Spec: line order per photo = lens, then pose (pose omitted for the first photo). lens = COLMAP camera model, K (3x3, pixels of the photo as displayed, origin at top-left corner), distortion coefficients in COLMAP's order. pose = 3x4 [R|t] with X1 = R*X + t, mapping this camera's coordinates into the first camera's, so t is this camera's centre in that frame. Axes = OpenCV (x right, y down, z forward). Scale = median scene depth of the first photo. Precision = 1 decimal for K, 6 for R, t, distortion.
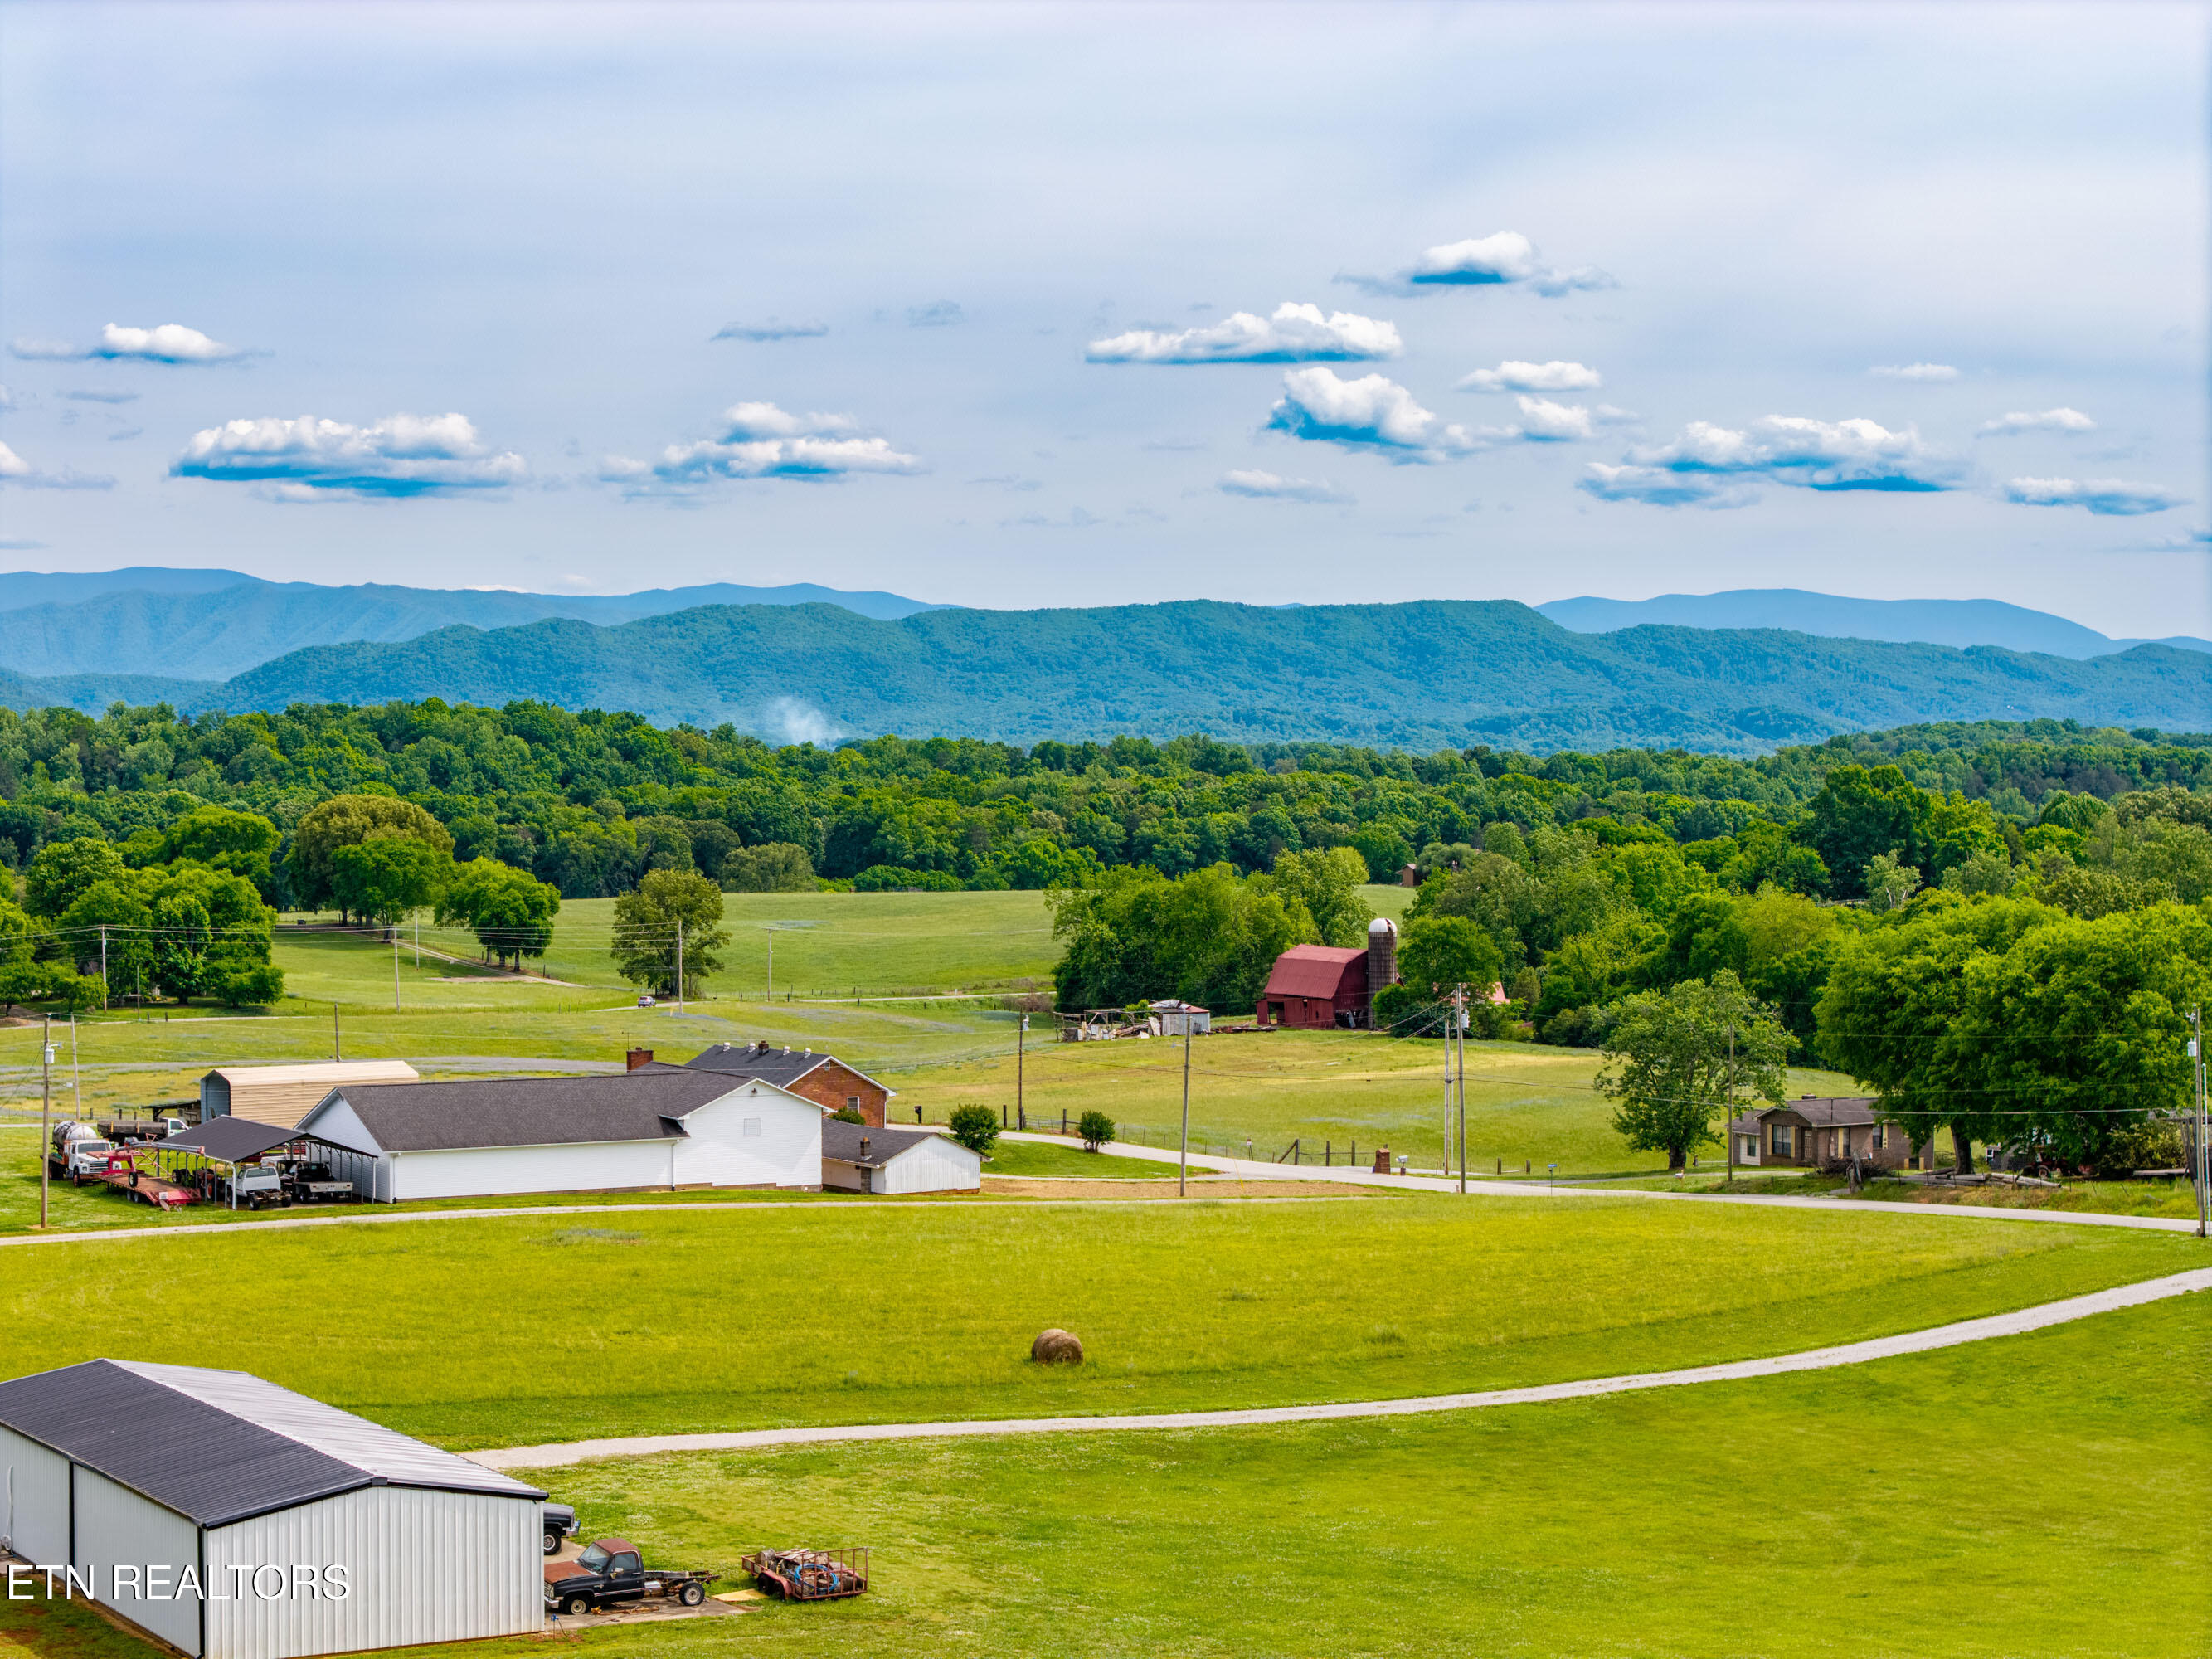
lens RADIAL K [[4410.0, 0, 1057.2], [0, 4410.0, 796.0], [0, 0, 1]] dist [-0.121434, 0.000000]
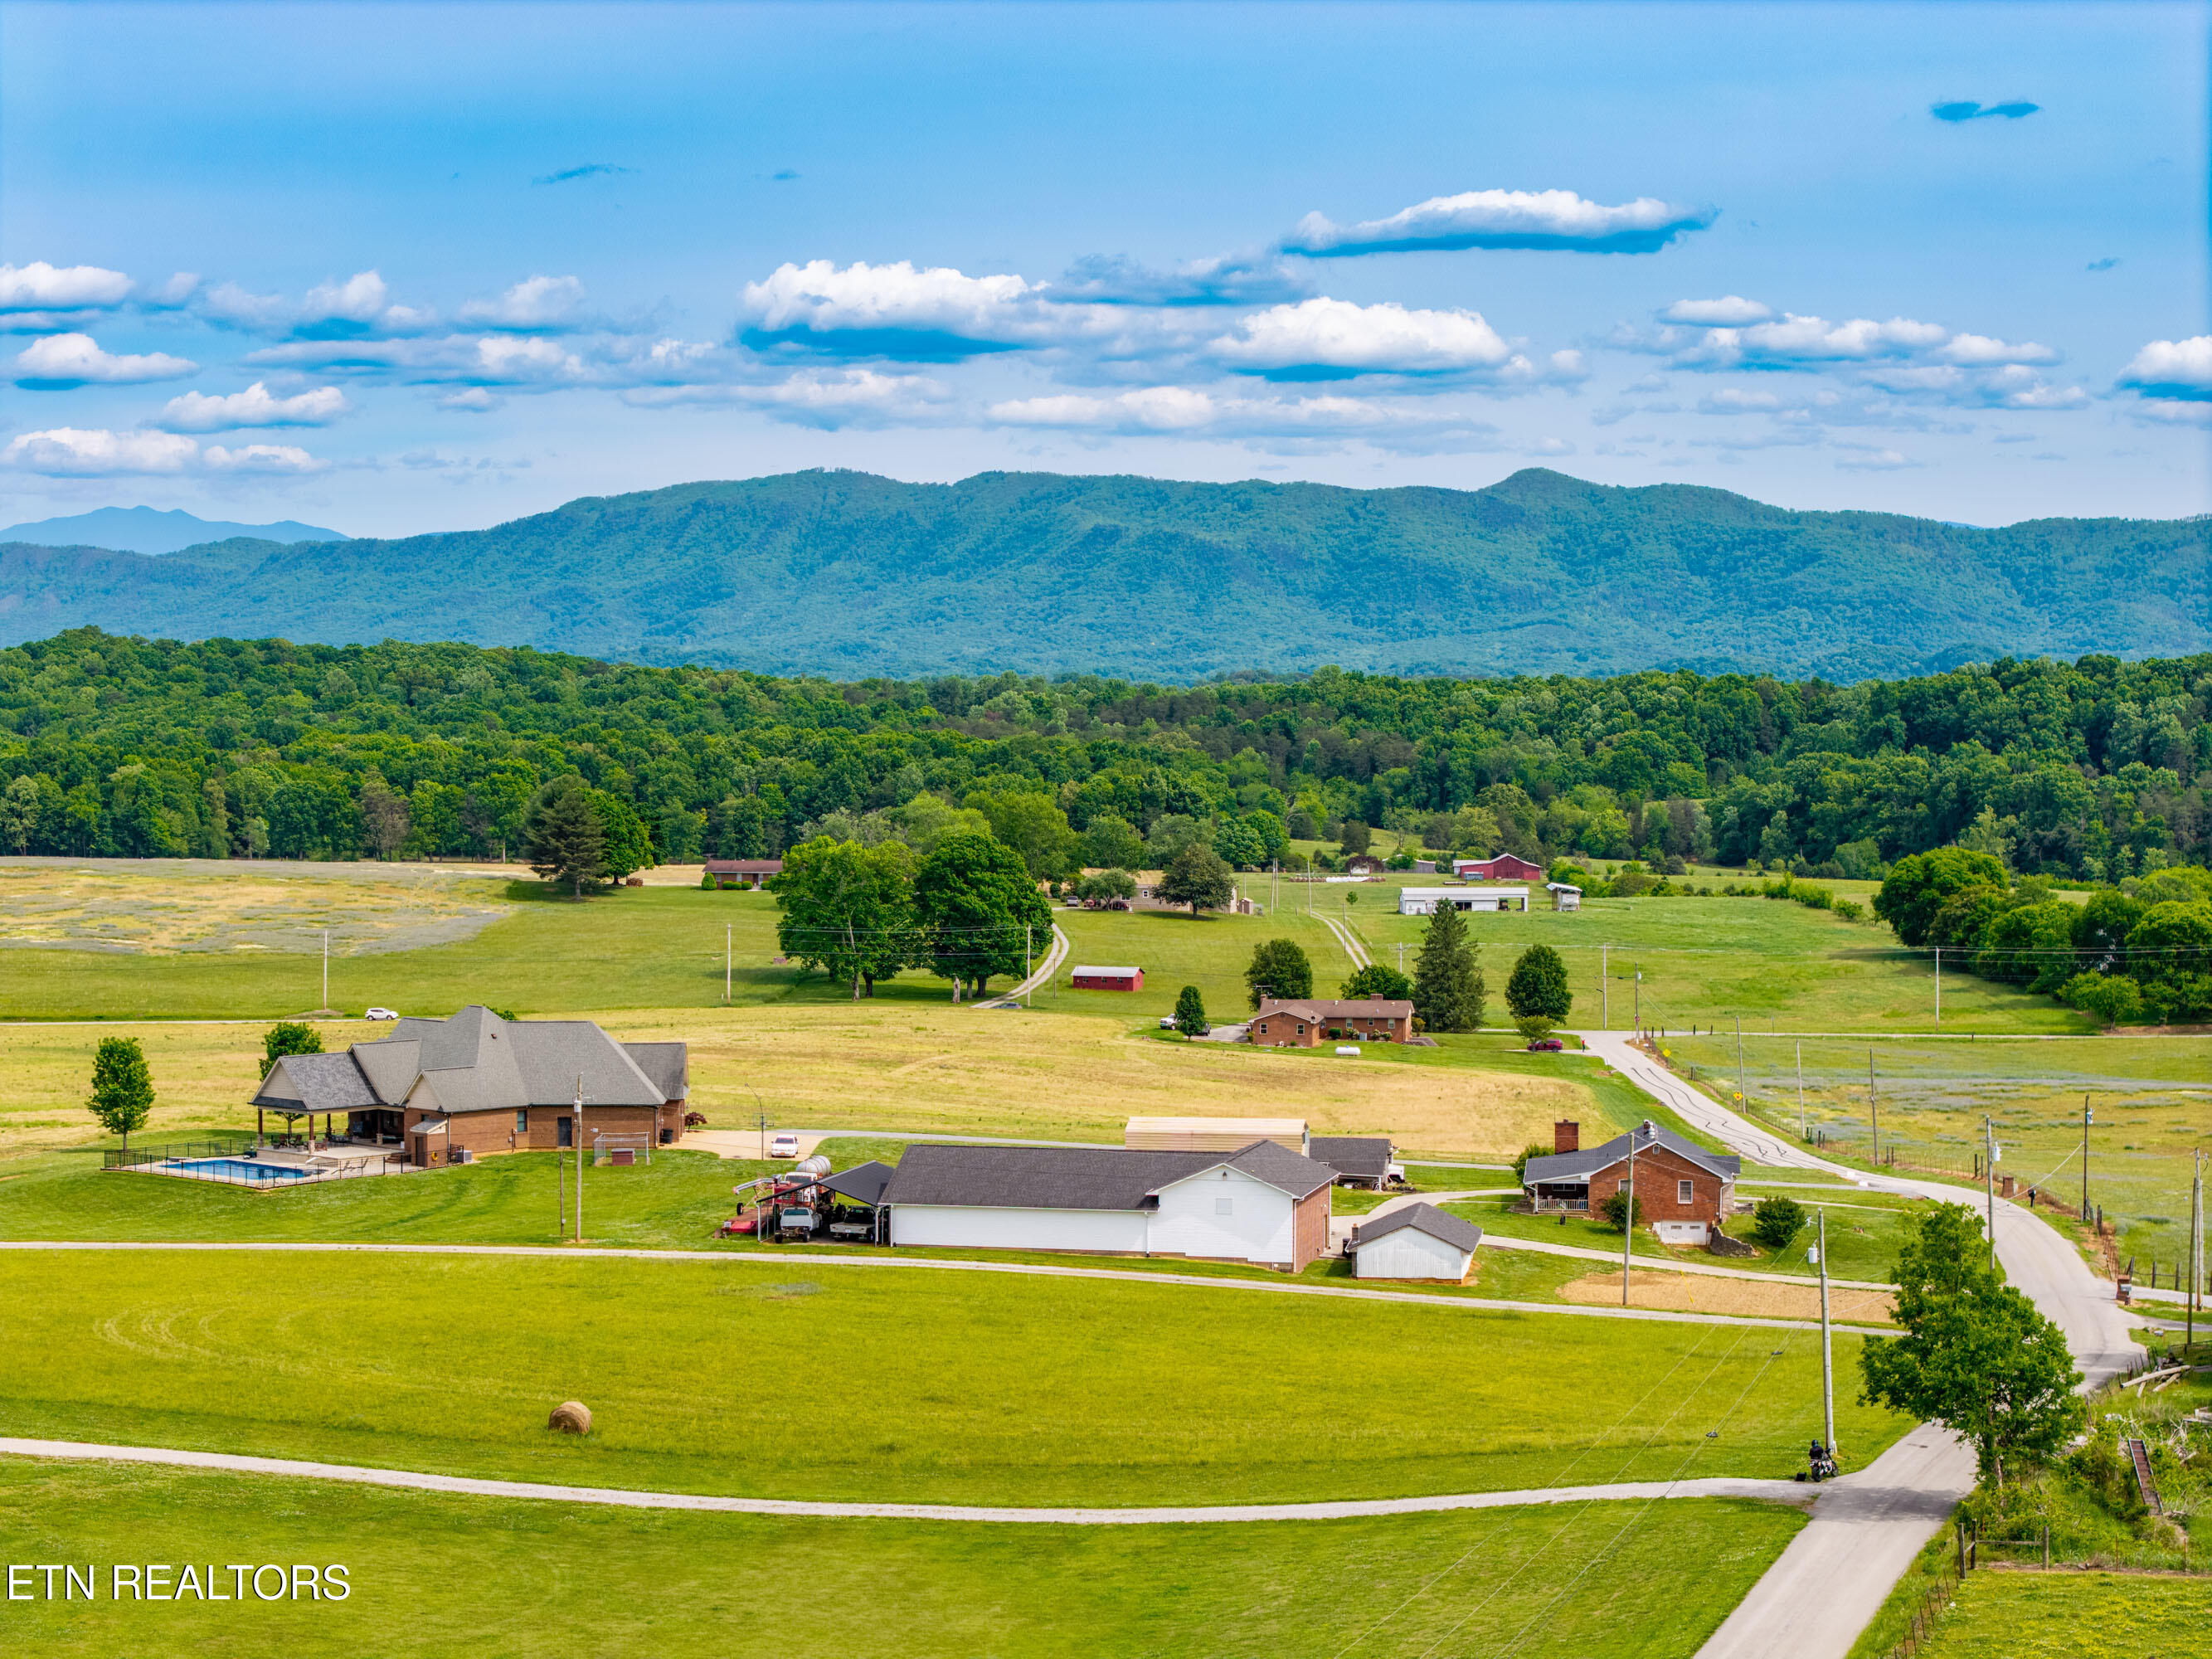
lens RADIAL K [[4410.0, 0, 1064.7], [0, 4410.0, 792.6], [0, 0, 1]] dist [-0.121434, 0.000000]
pose [[0.732175, 0.019326, -0.680843, 0.697472], [-0.010476, 0.999799, 0.017114, -0.051051], [0.681036, -0.005398, 0.732230, 0.166299]]
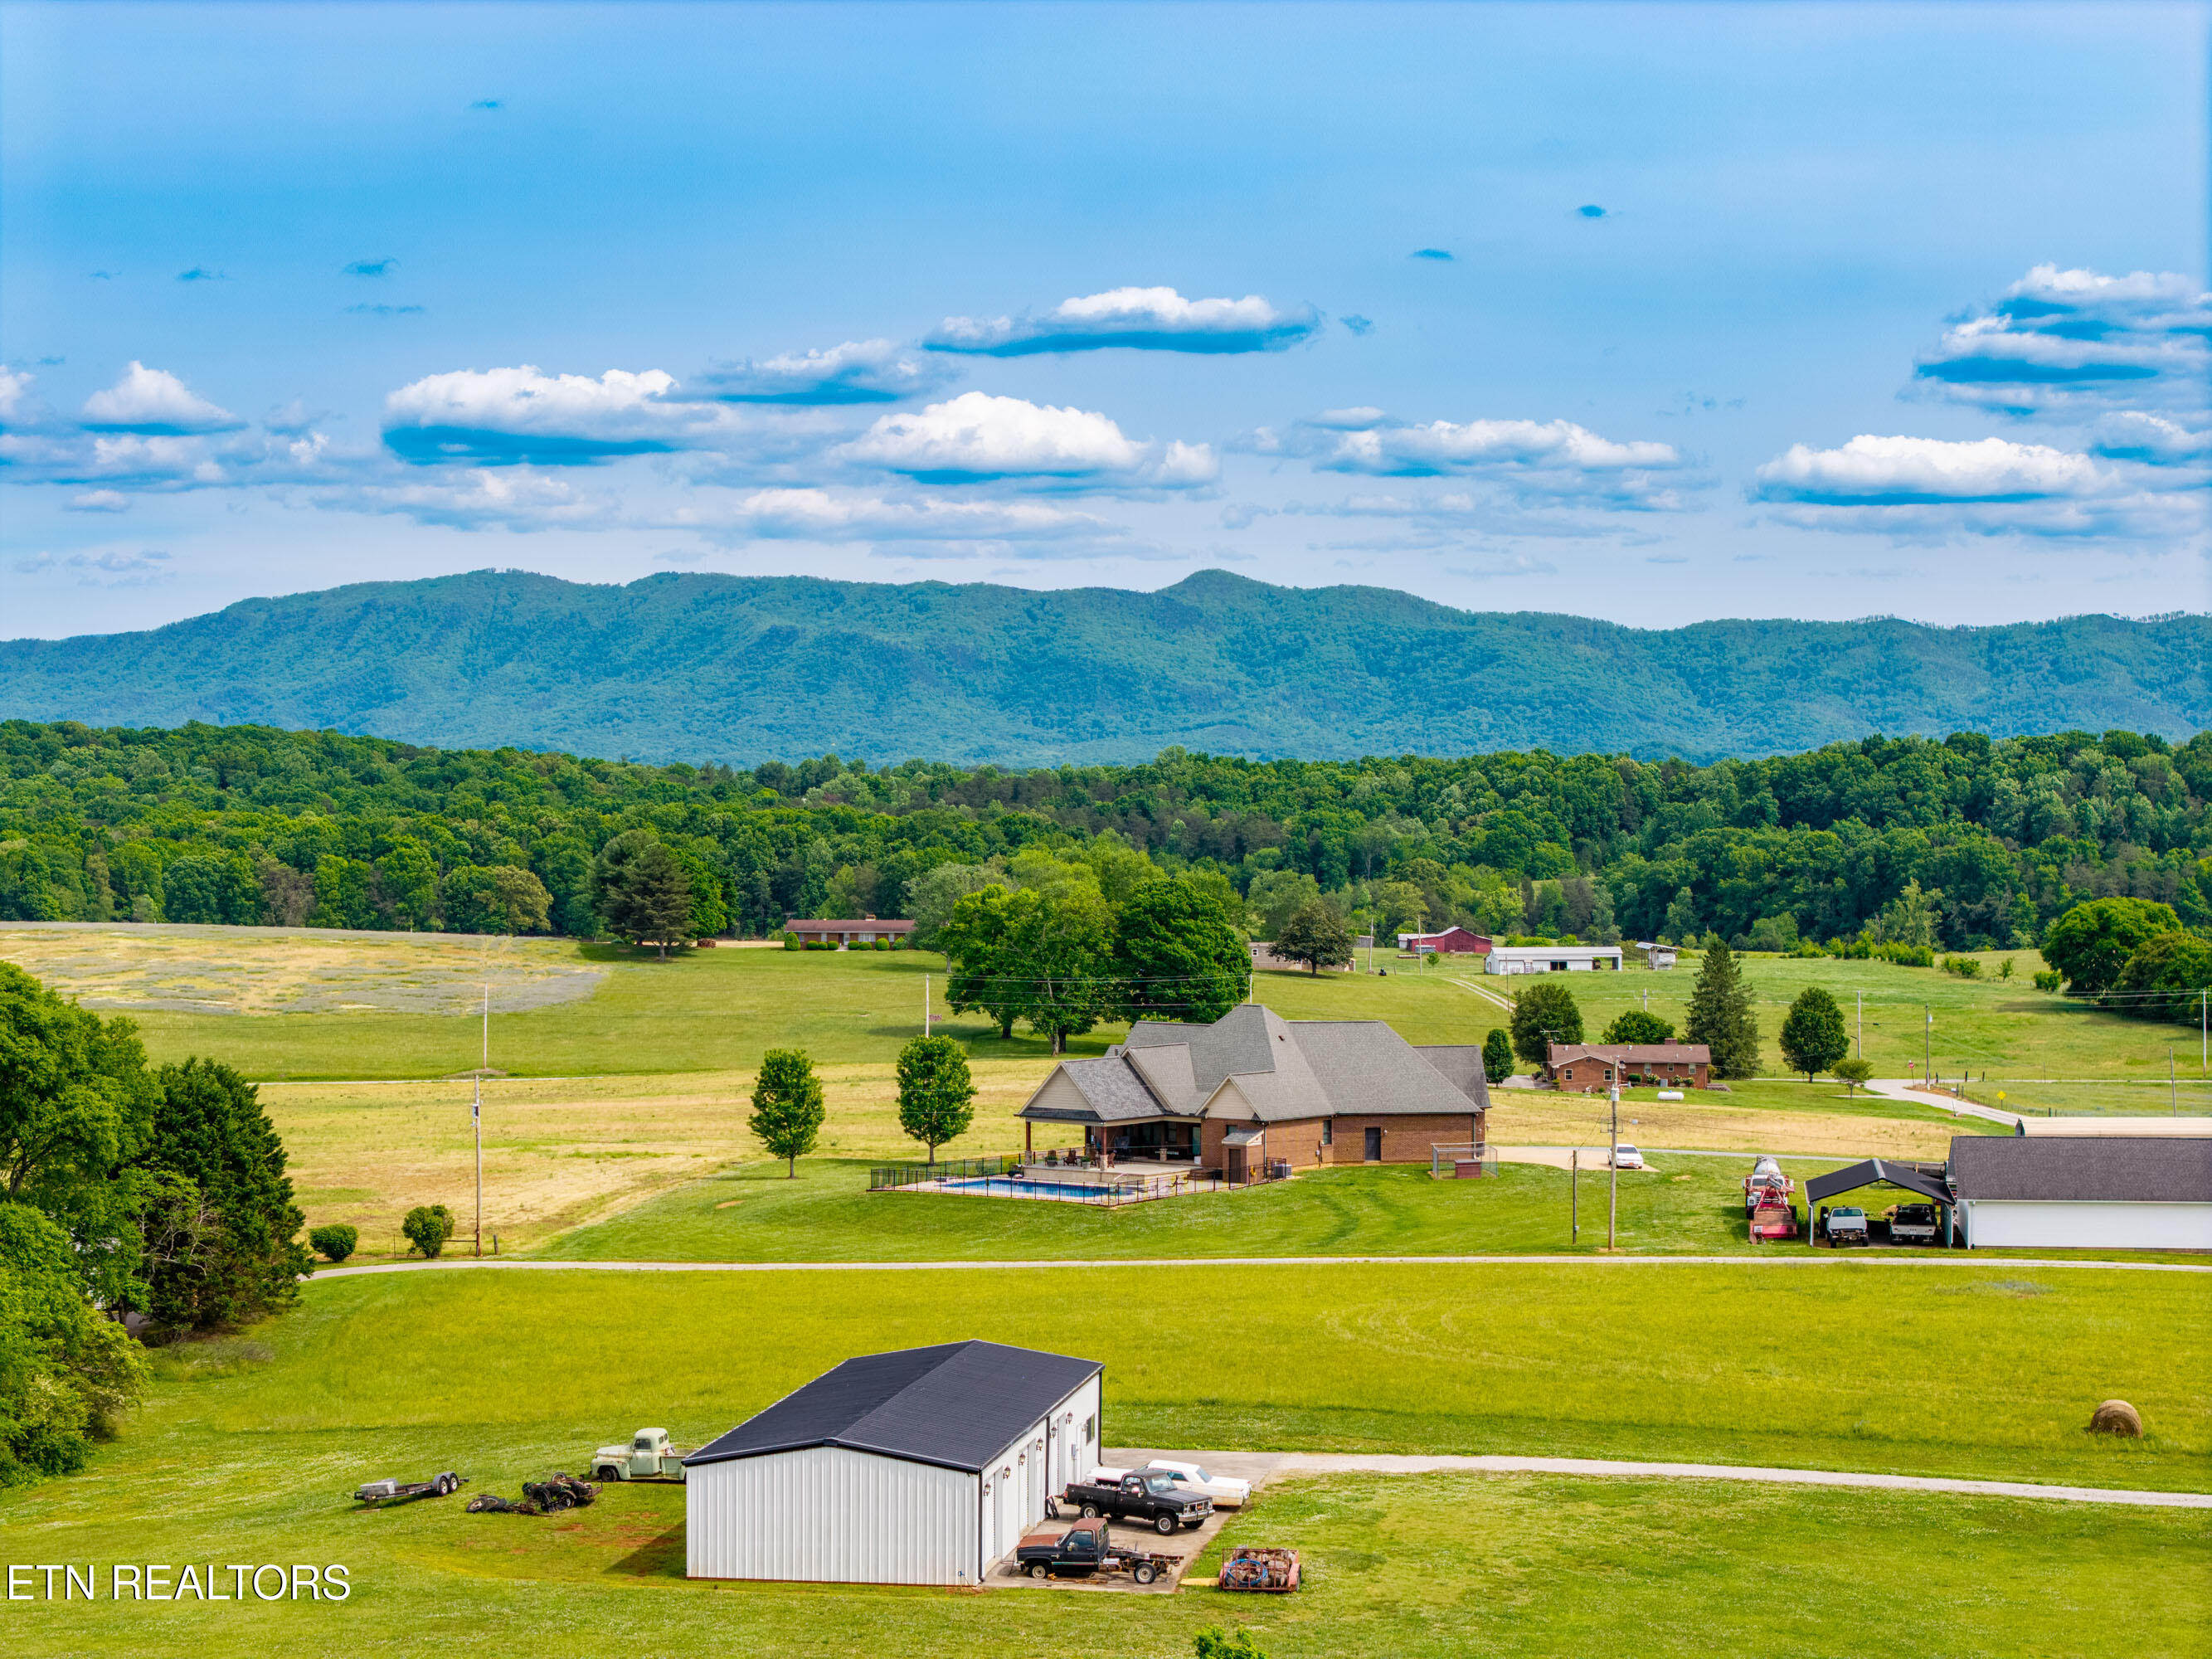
lens RADIAL K [[4410.0, 0, 1098.3], [0, 4410.0, 824.9], [0, 0, 1]] dist [-0.121434, 0.000000]
pose [[0.786967, 0.007310, -0.616951, 0.332480], [-0.009119, 0.999958, 0.000215, -0.006839], [0.616927, 0.005457, 0.787001, 0.051250]]
